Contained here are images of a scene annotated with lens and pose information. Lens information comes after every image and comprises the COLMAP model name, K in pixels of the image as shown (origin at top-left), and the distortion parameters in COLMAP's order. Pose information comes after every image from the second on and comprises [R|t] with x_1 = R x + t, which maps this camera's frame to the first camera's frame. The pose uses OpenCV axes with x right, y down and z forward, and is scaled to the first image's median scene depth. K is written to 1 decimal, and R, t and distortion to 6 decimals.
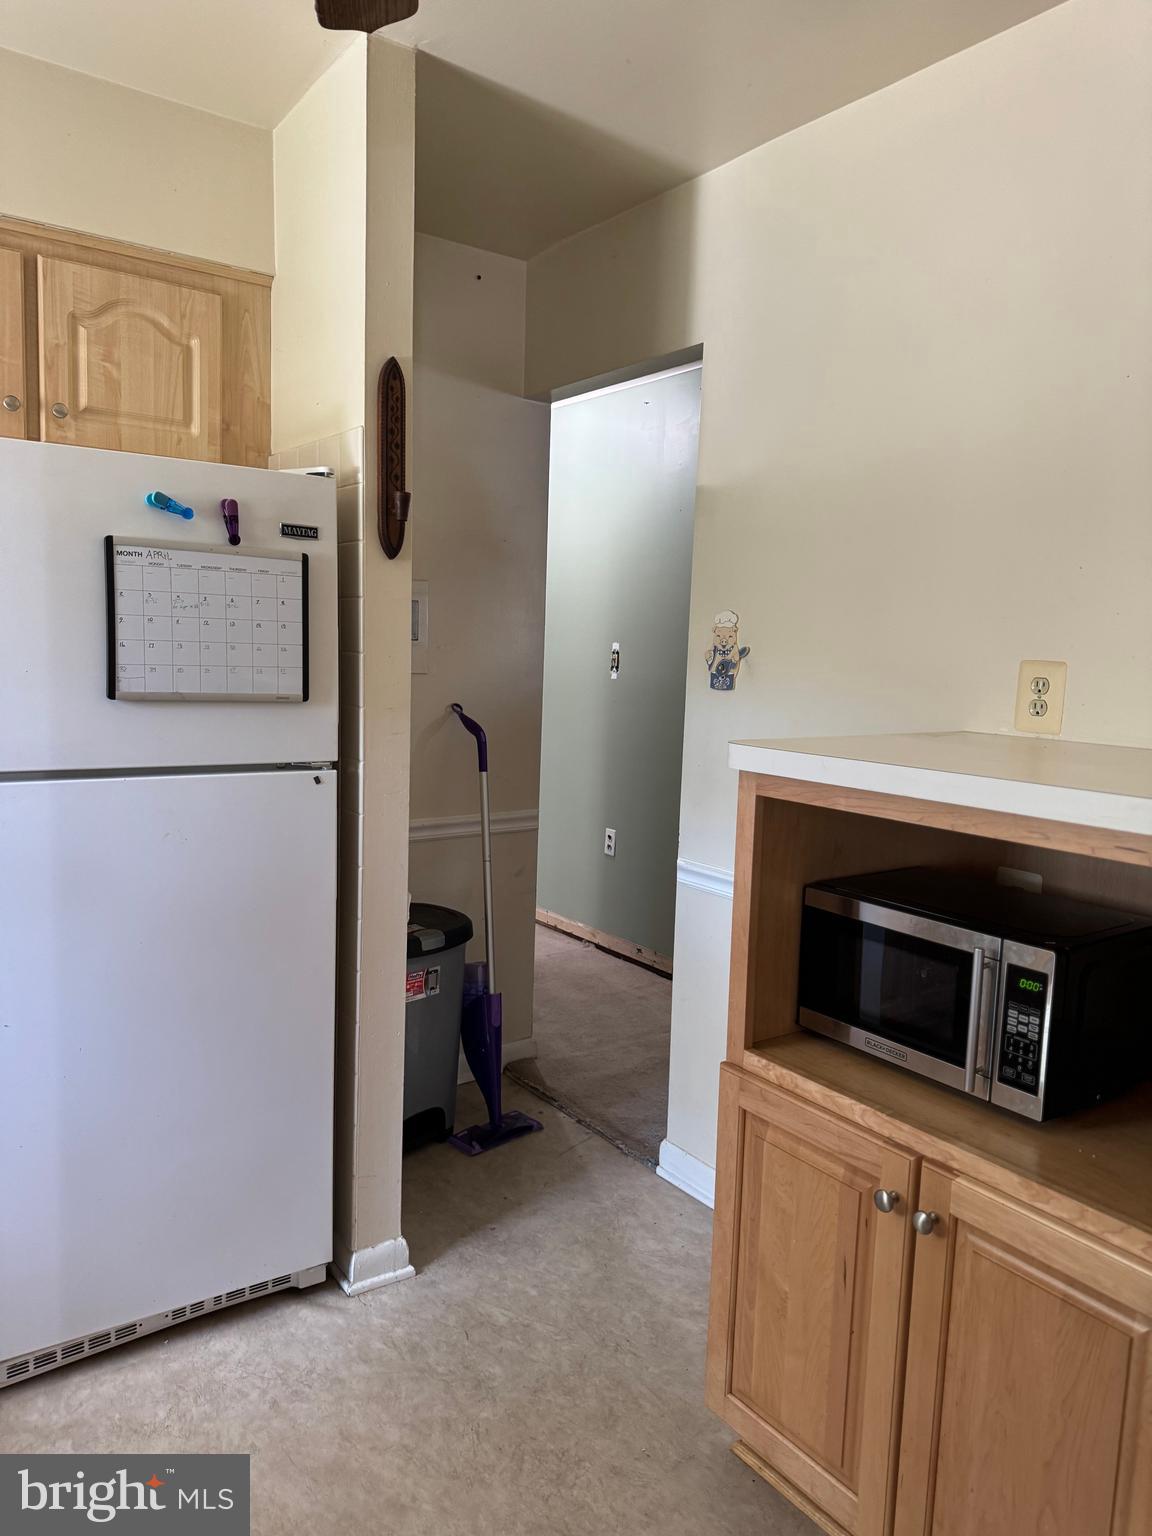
lens RADIAL K [[1099.9, 0, 538.6], [0, 1099.9, 782.1], [0, 0, 1]] dist [0.038611, -0.047288]
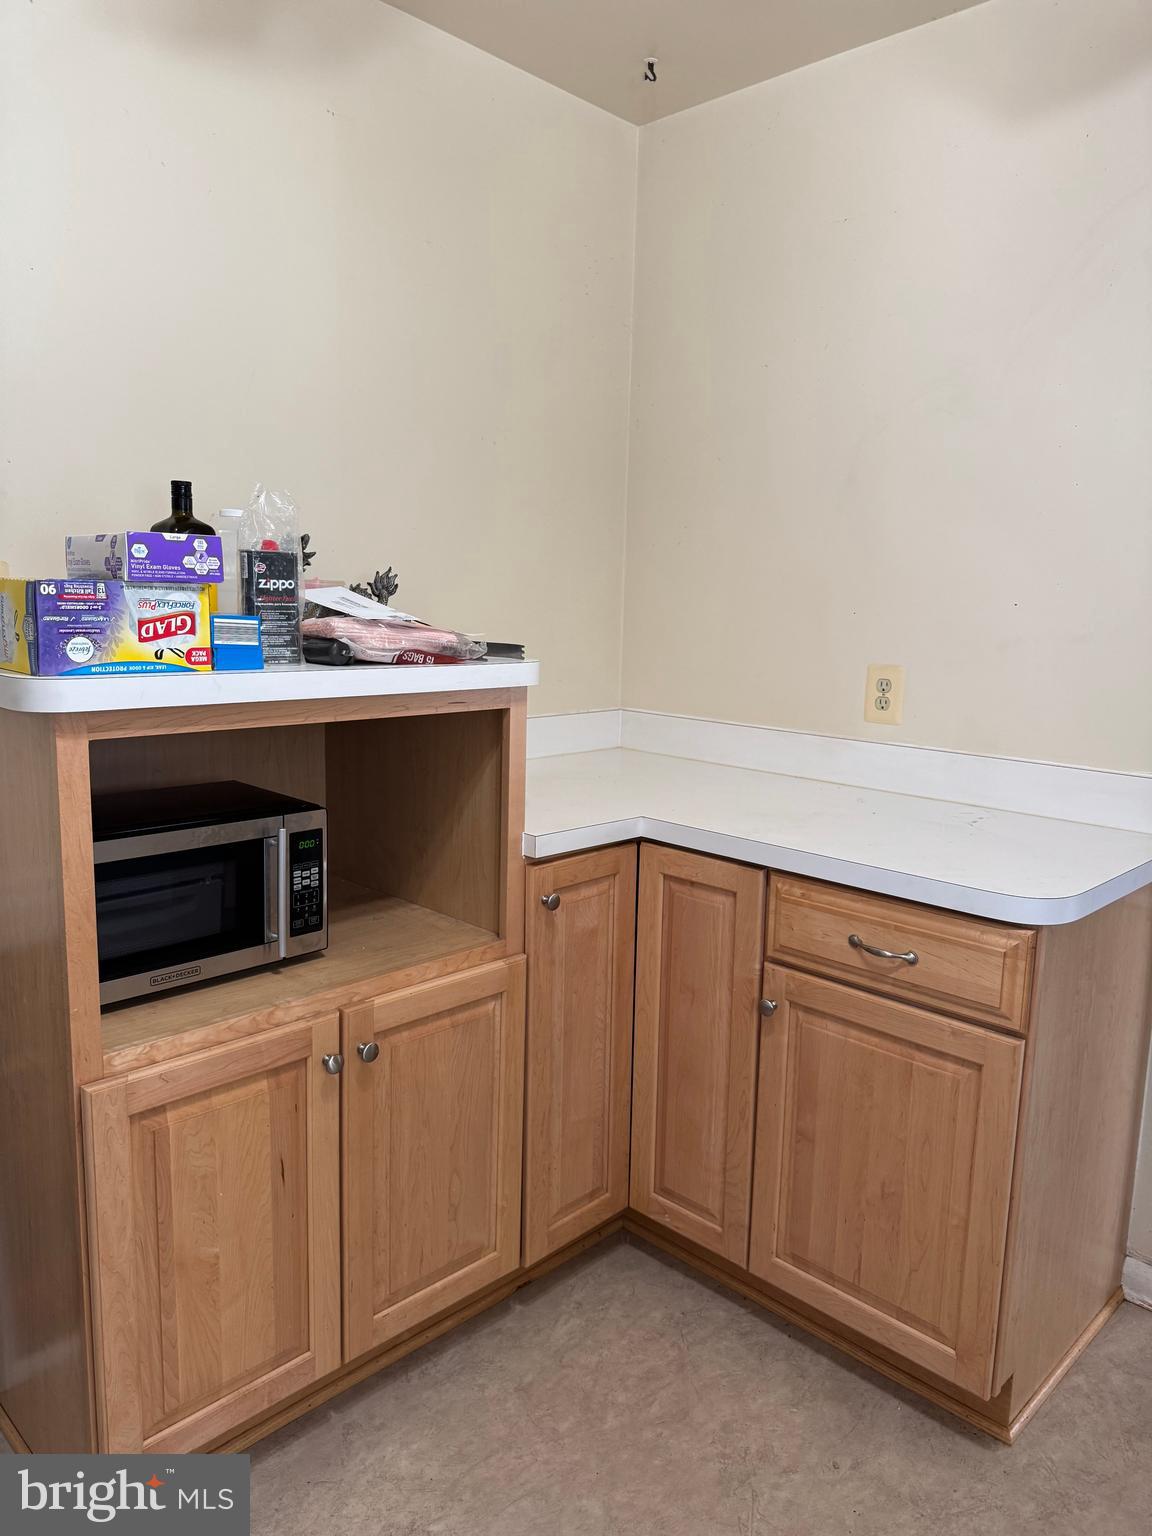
lens RADIAL K [[1099.9, 0, 576.0], [0, 1099.9, 766.4], [0, 0, 1]] dist [0.038611, -0.047288]
pose [[-0.197208, -0.185951, 0.962565, -1.376112], [0.100480, 0.972842, 0.208522, -0.216204], [-0.975199, 0.137840, -0.173168, 1.693154]]
